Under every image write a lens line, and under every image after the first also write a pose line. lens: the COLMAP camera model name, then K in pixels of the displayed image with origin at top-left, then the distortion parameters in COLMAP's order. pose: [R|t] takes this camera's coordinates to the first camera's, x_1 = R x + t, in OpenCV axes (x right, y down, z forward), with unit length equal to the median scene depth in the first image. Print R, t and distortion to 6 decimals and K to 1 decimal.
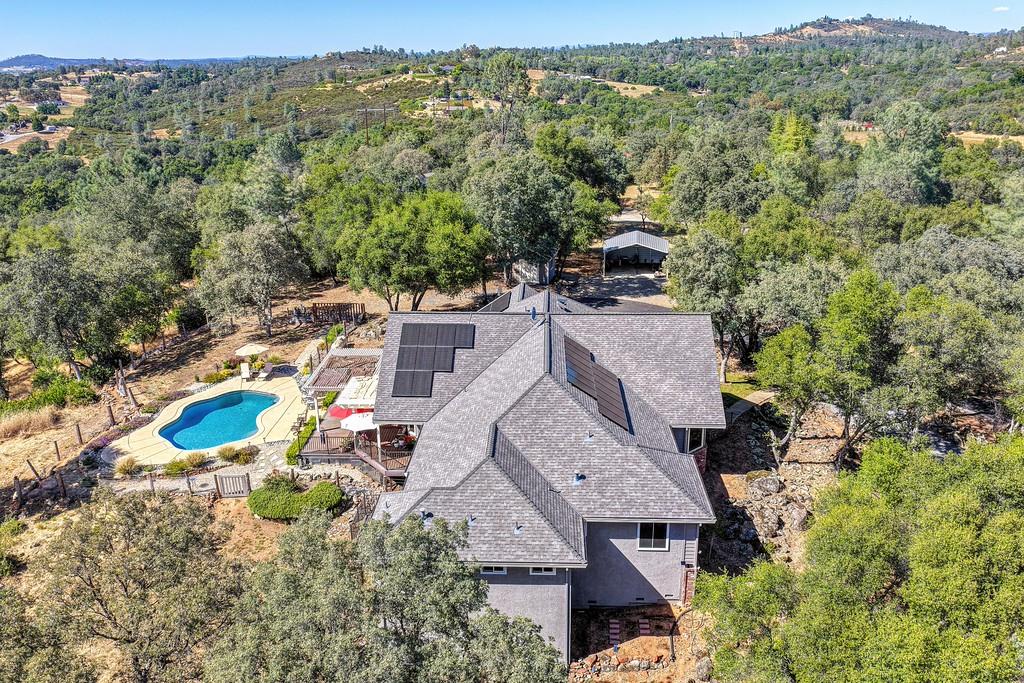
lens RADIAL K [[859.7, 0, 516.1], [0, 859.7, 341.3], [0, 0, 1]] dist [-0.002708, -0.001445]
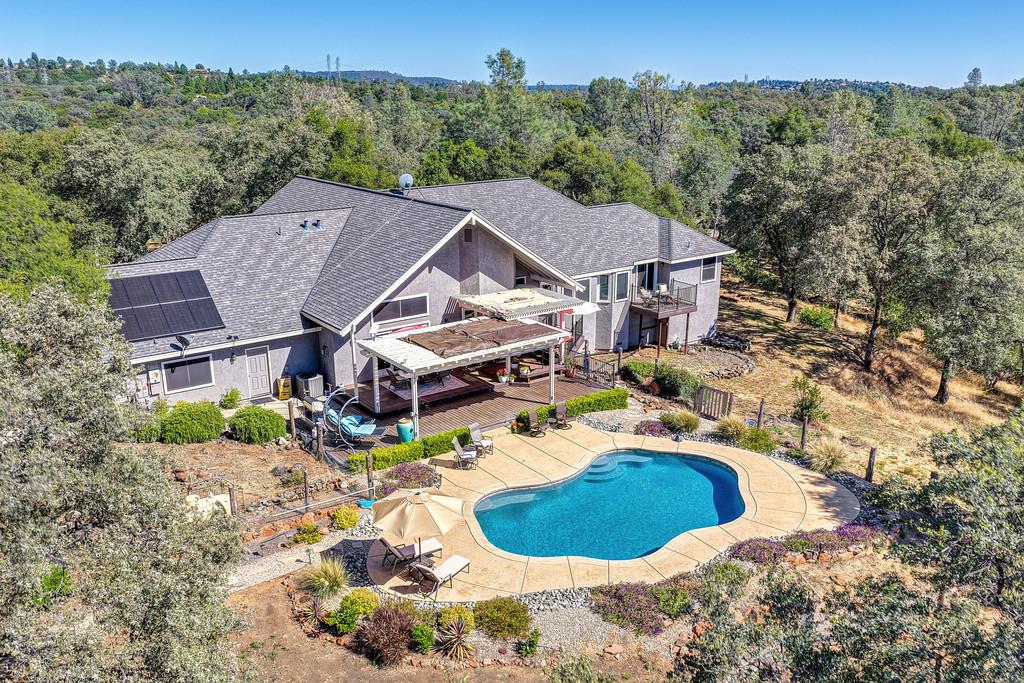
lens RADIAL K [[859.7, 0, 516.1], [0, 859.7, 341.3], [0, 0, 1]] dist [-0.002708, -0.001445]
pose [[-0.616011, -0.216876, 0.757295, -0.655302], [0.254988, 0.854698, 0.452187, -0.226346], [-0.745326, 0.471653, -0.471203, 1.219933]]
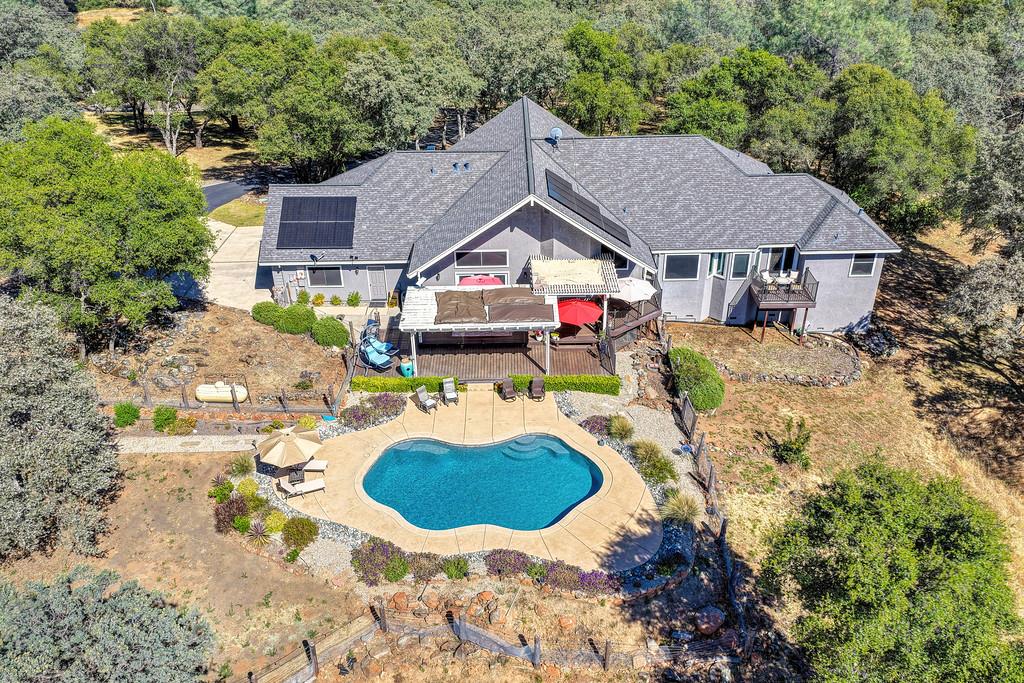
lens RADIAL K [[859.7, 0, 516.1], [0, 859.7, 341.3], [0, 0, 1]] dist [-0.002708, -0.001445]
pose [[-0.045136, -0.495748, 0.867293, -0.832478], [0.322677, 0.814405, 0.482310, -0.286509], [-0.945432, 0.301625, 0.123208, 0.856717]]
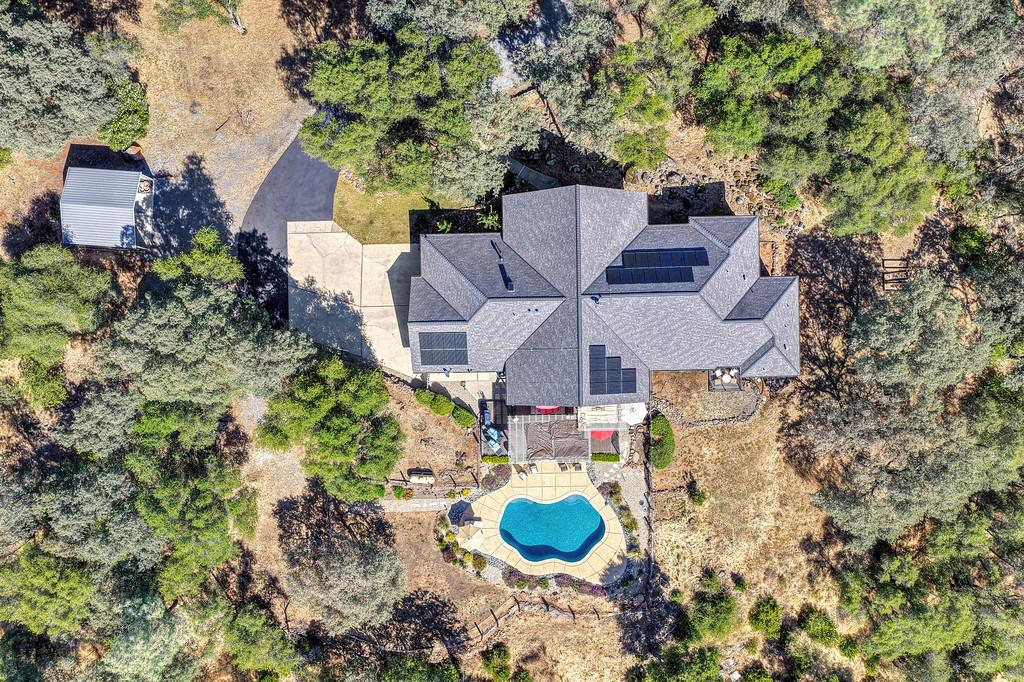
lens RADIAL K [[859.7, 0, 516.1], [0, 859.7, 340.8], [0, 0, 1]] dist [-0.002708, -0.001445]
pose [[-0.049577, -0.998722, 0.009818, -0.041770], [0.324975, -0.006835, 0.945698, -1.265532], [-0.944422, 0.050075, 0.324899, 0.568053]]
